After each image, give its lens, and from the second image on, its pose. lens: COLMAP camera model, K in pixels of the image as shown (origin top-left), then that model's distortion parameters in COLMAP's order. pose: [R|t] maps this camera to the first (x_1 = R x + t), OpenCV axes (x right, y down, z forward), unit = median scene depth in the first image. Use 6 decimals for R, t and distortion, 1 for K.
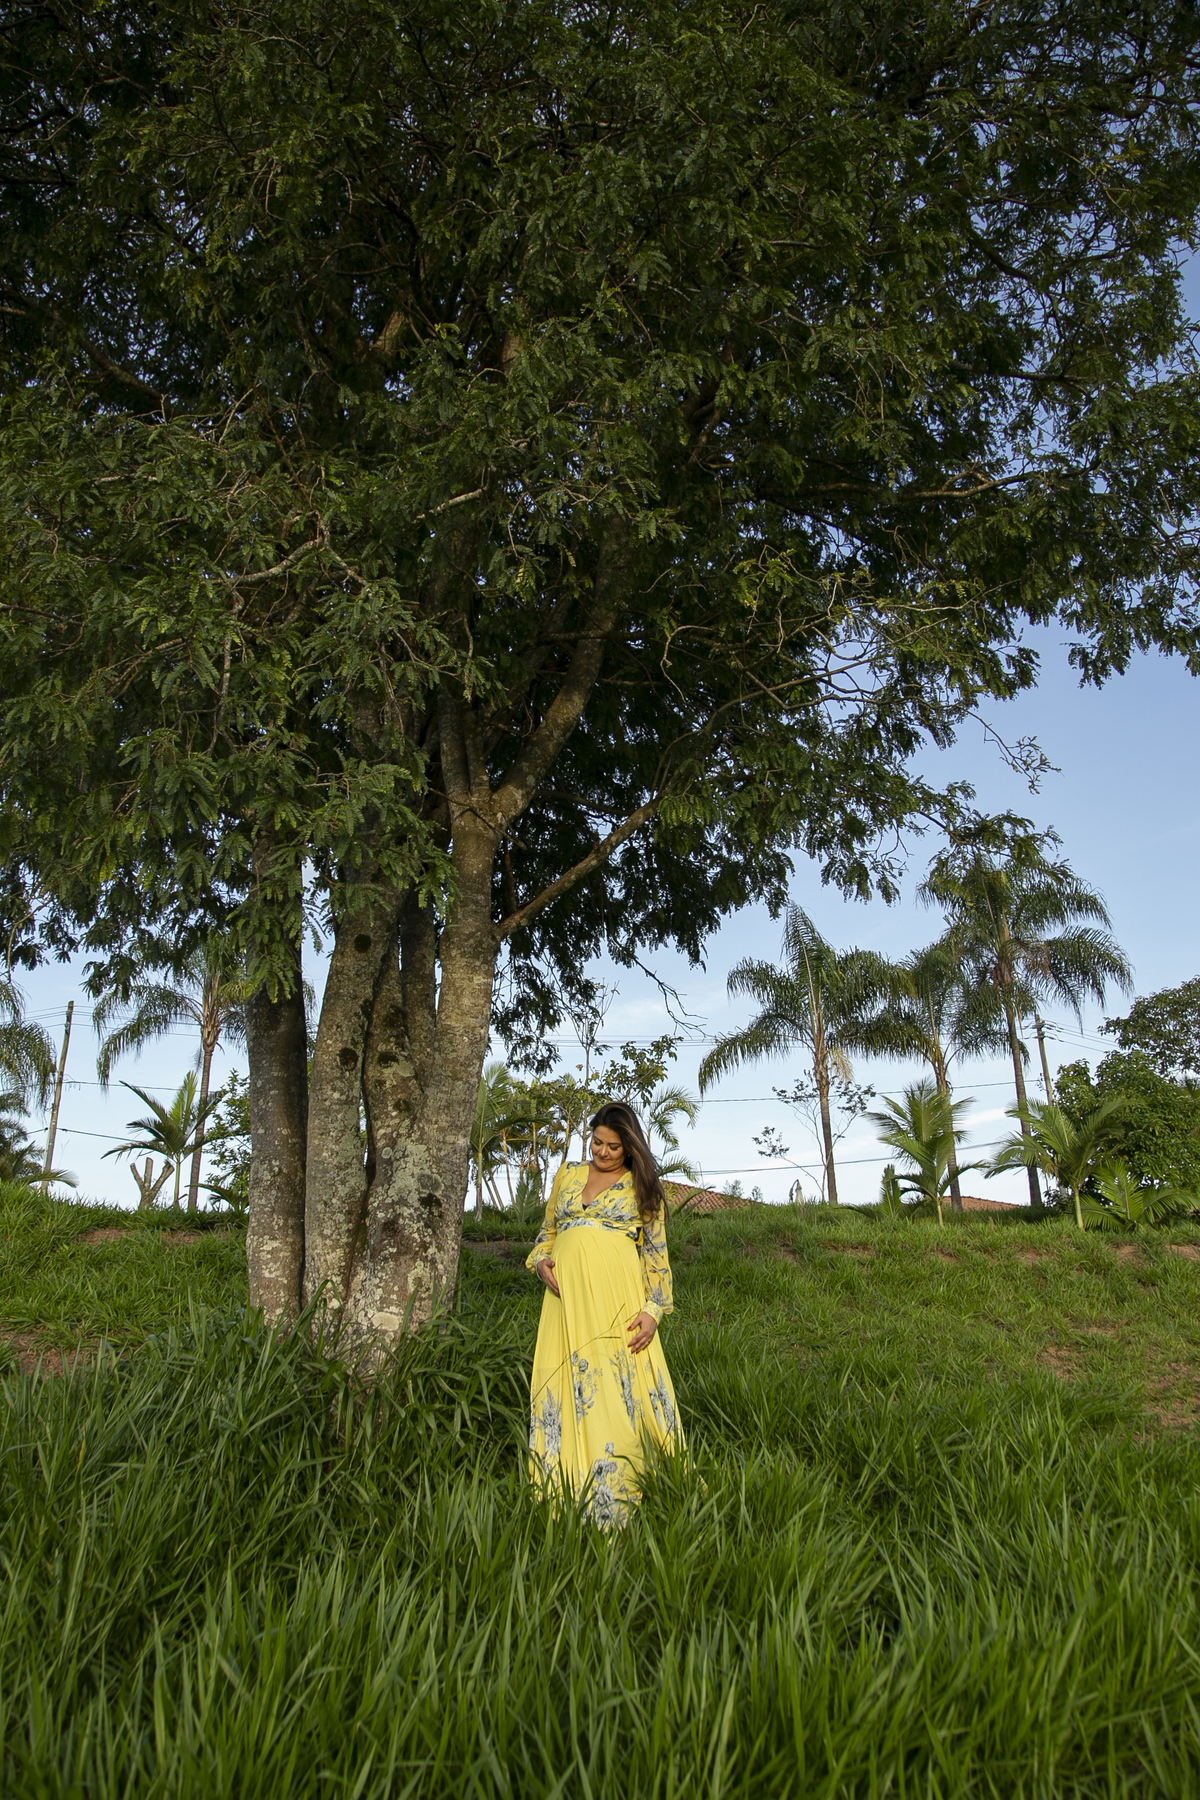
lens RADIAL K [[1356.5, 0, 586.7], [0, 1356.5, 873.6], [0, 0, 1]] dist [-0.094626, 0.032206]
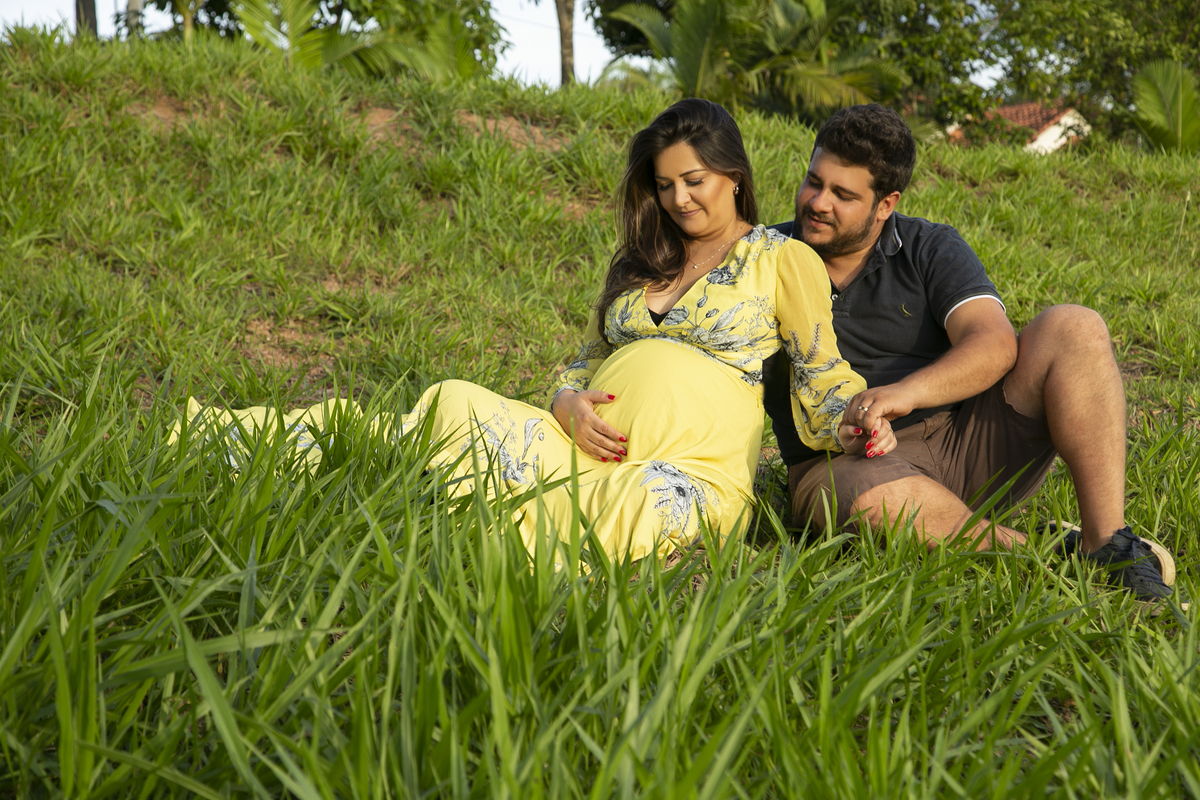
lens RADIAL K [[2604.9, 0, 602.3], [0, 2604.9, 399.2], [0, 0, 1]] dist [0.394690, 0.000000]
pose [[0.858484, -0.006759, 0.512796, 0.064609], [-0.174937, 0.936081, 0.305204, 0.193483], [-0.482081, -0.351720, 0.802428, 0.501966]]
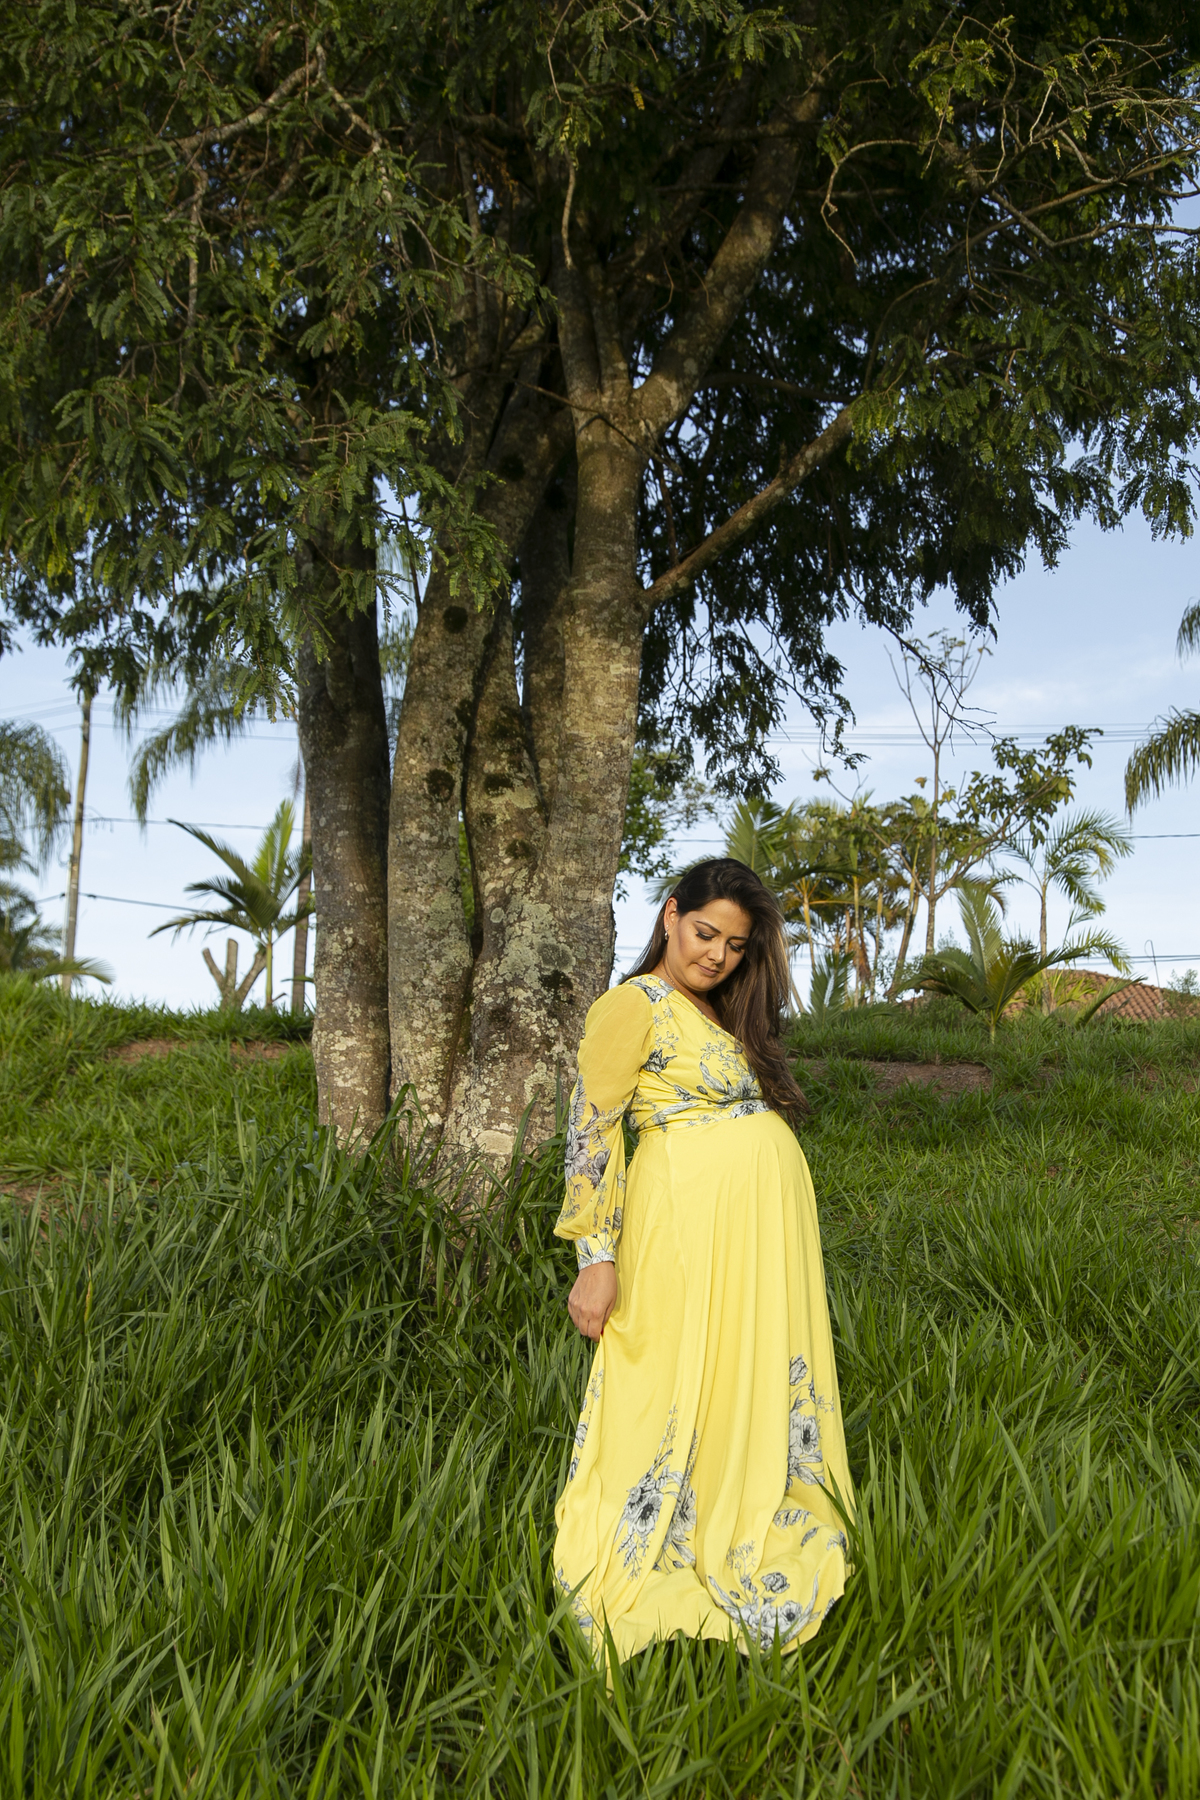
lens RADIAL K [[2412.2, 0, 593.8], [0, 2412.2, 902.2], [0, 0, 1]] dist [0.168110, 0.000000]
pose [[0.985648, -0.003943, -0.168767, 0.114129], [0.036173, 0.981439, 0.188330, -0.037486], [0.164892, -0.191732, 0.967496, -0.220062]]
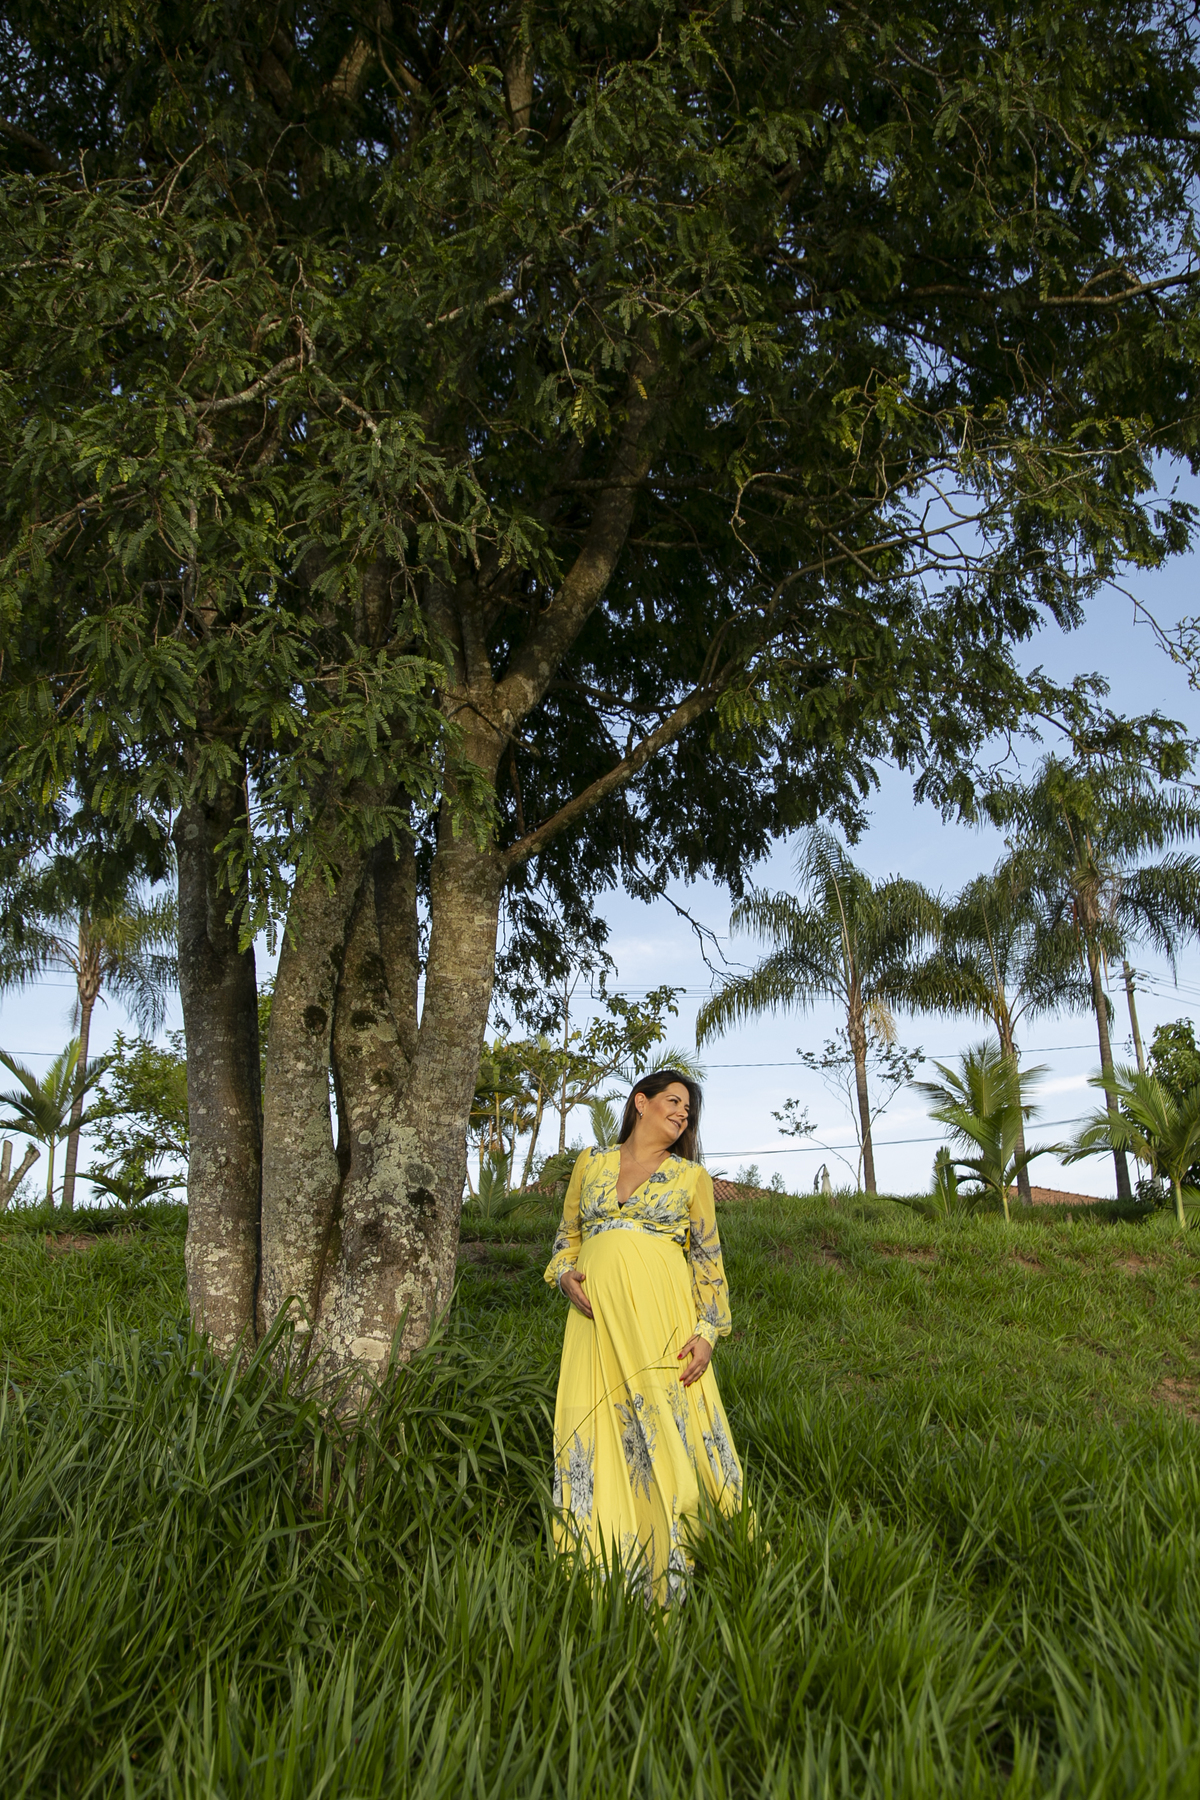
lens RADIAL K [[1700.8, 0, 592.3], [0, 1700.8, 881.9], [0, 0, 1]] dist [-0.000596, 0.000000]
pose [[0.999650, 0.002899, 0.026286, -0.039569], [-0.004464, 0.998209, 0.059658, -0.004154], [-0.026066, -0.059755, 0.997873, 0.002065]]
